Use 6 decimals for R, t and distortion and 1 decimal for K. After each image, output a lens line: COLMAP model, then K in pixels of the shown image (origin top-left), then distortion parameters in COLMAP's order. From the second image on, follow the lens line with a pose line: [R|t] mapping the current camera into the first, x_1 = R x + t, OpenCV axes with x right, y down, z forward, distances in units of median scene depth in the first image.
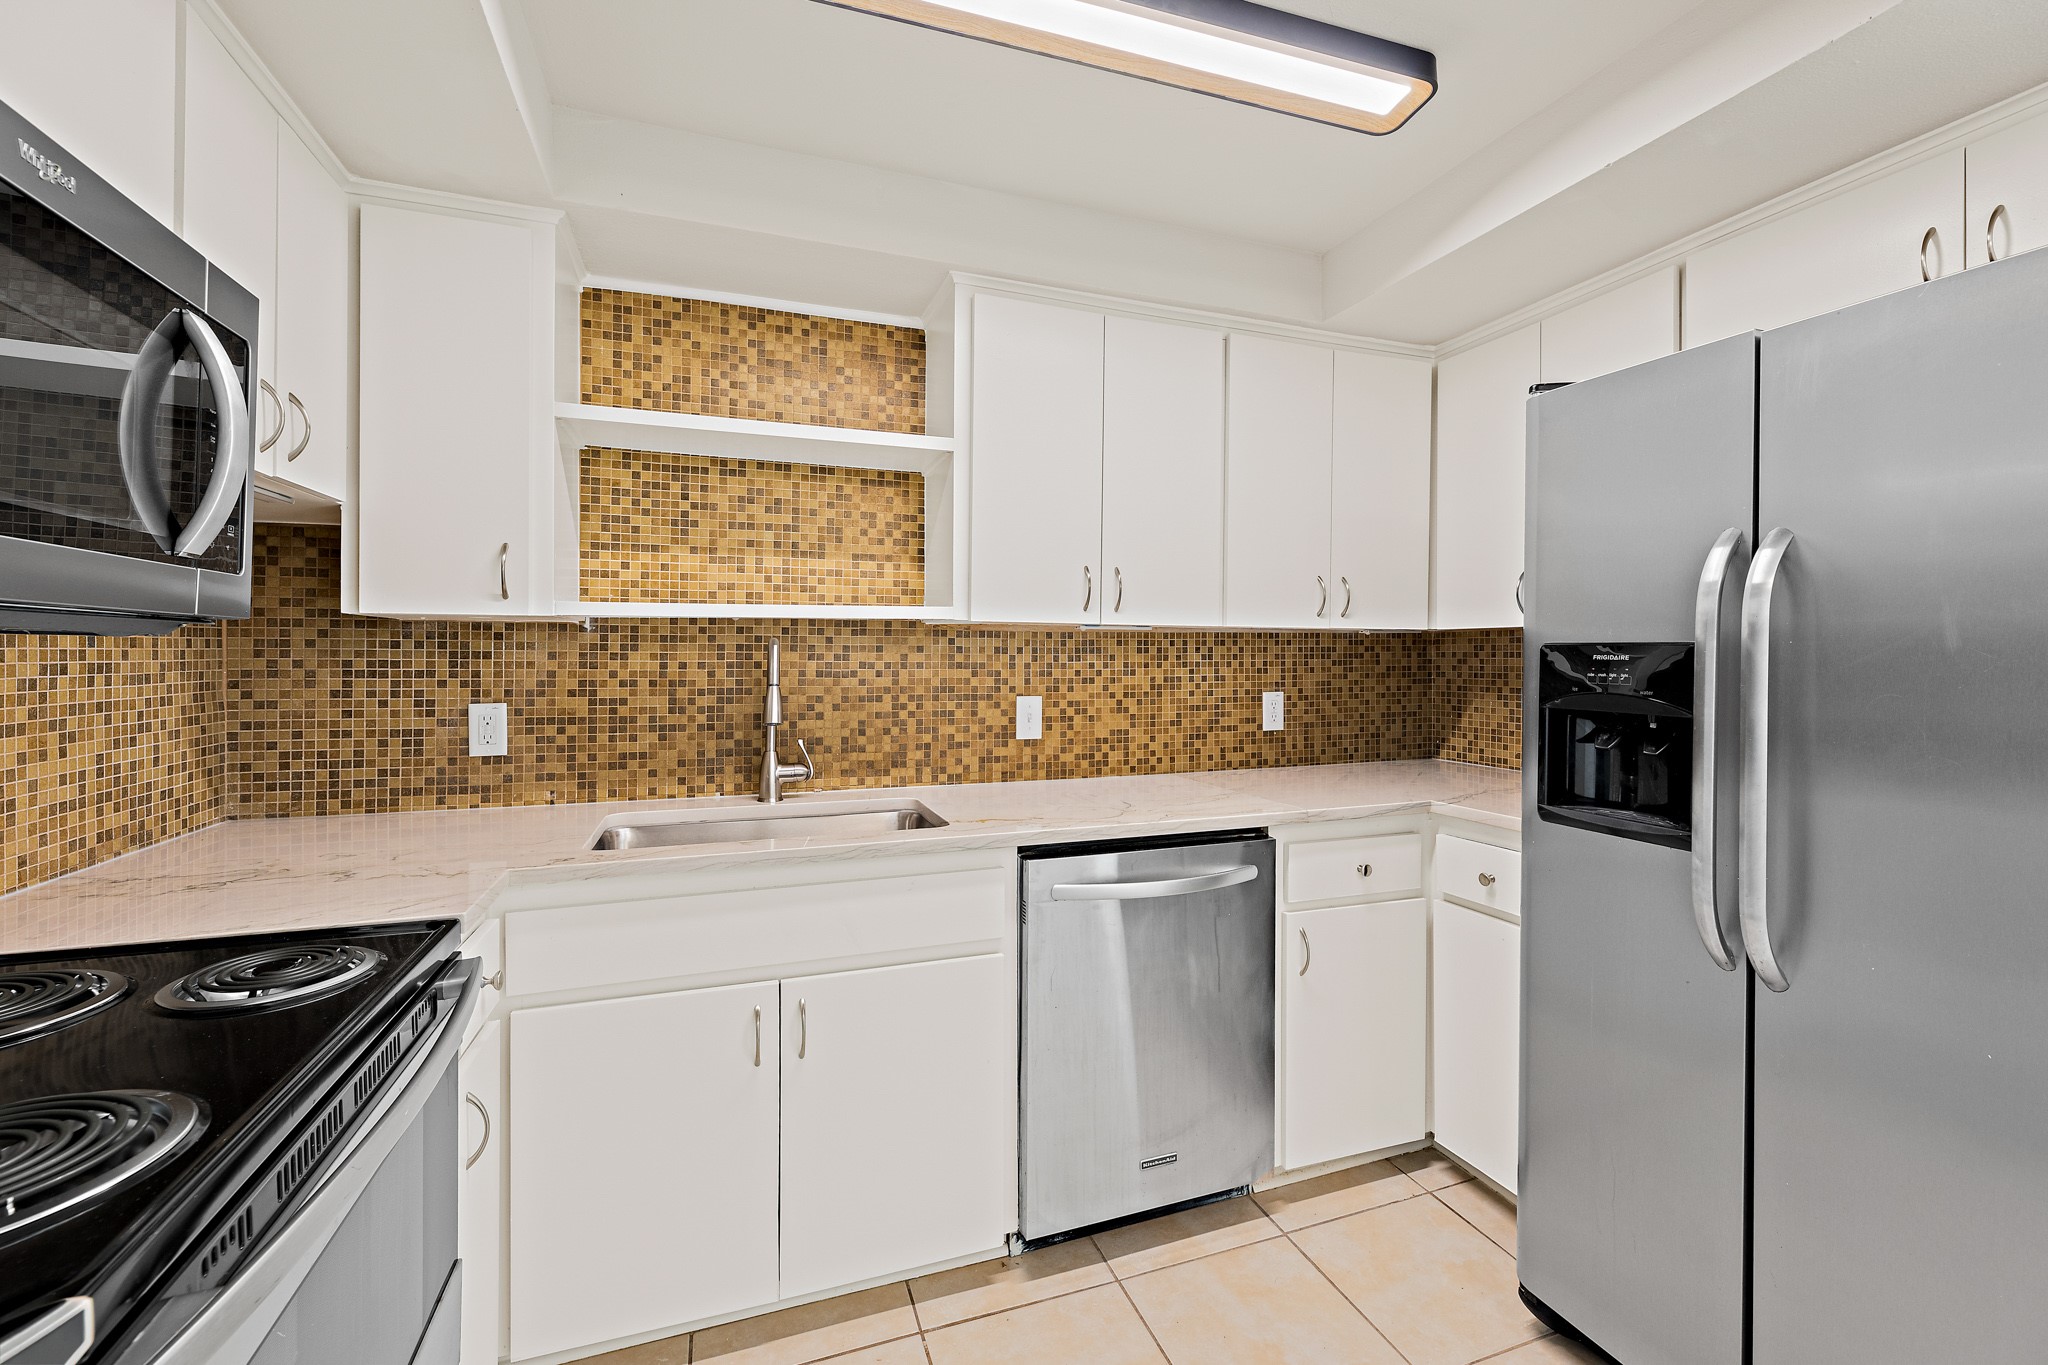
lens RADIAL K [[839.9, 0, 1016.2], [0, 839.9, 649.1], [0, 0, 1]] dist [-0.000041, 0.000129]
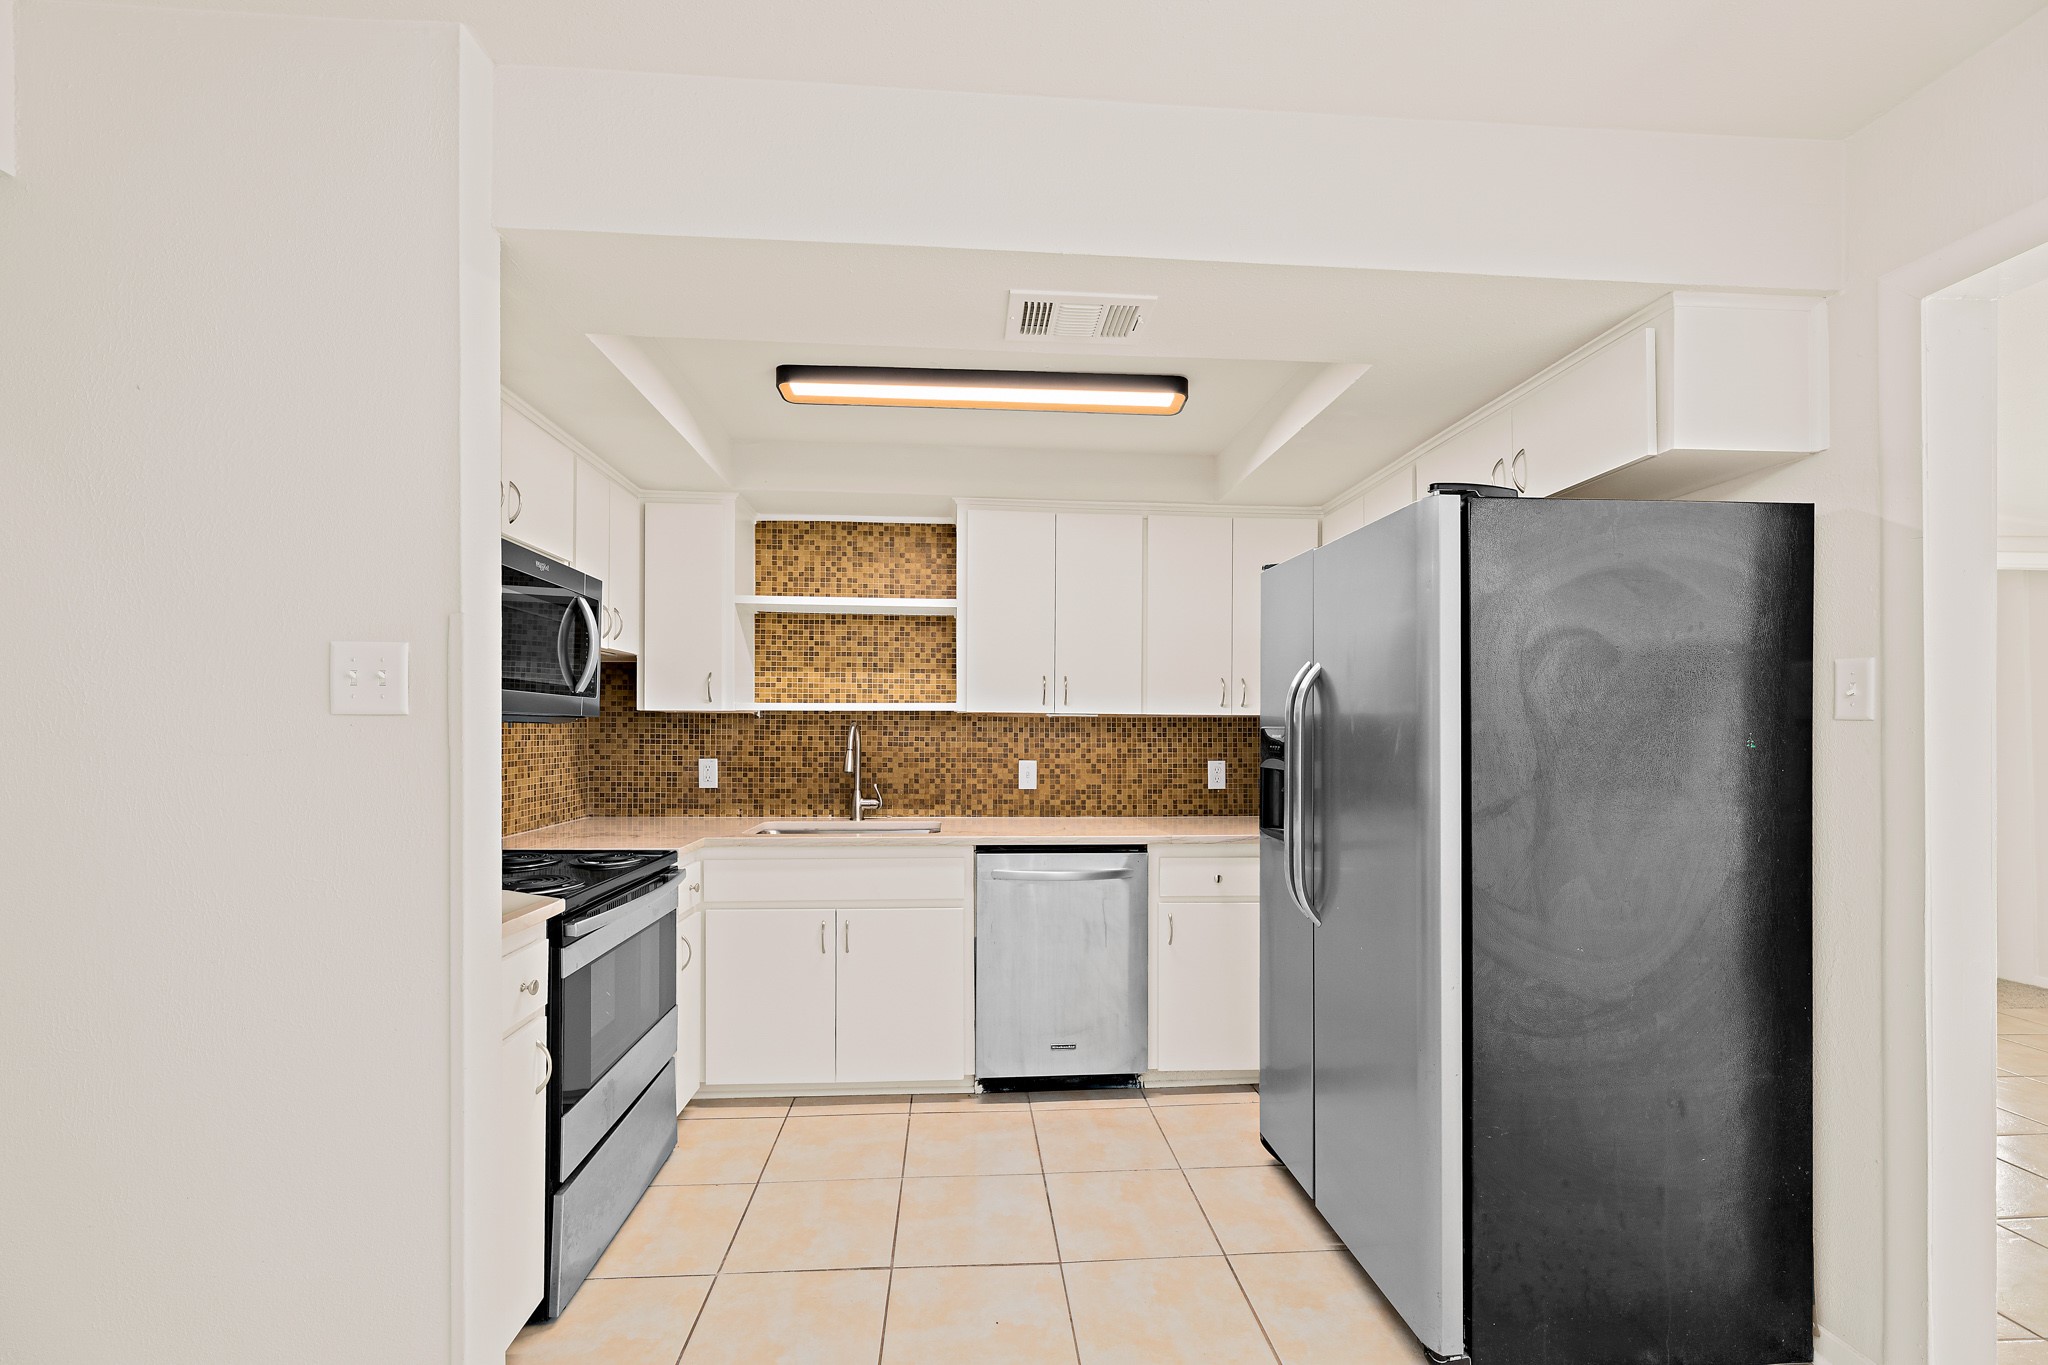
lens RADIAL K [[839.9, 0, 1017.1], [0, 839.9, 728.2], [0, 0, 1]] dist [-0.000041, 0.000129]
pose [[0.962165, 0.003240, -0.272449, 0.468362], [-0.002369, 0.999991, 0.003528, -0.007891], [0.272458, -0.002749, 0.962164, -0.516958]]
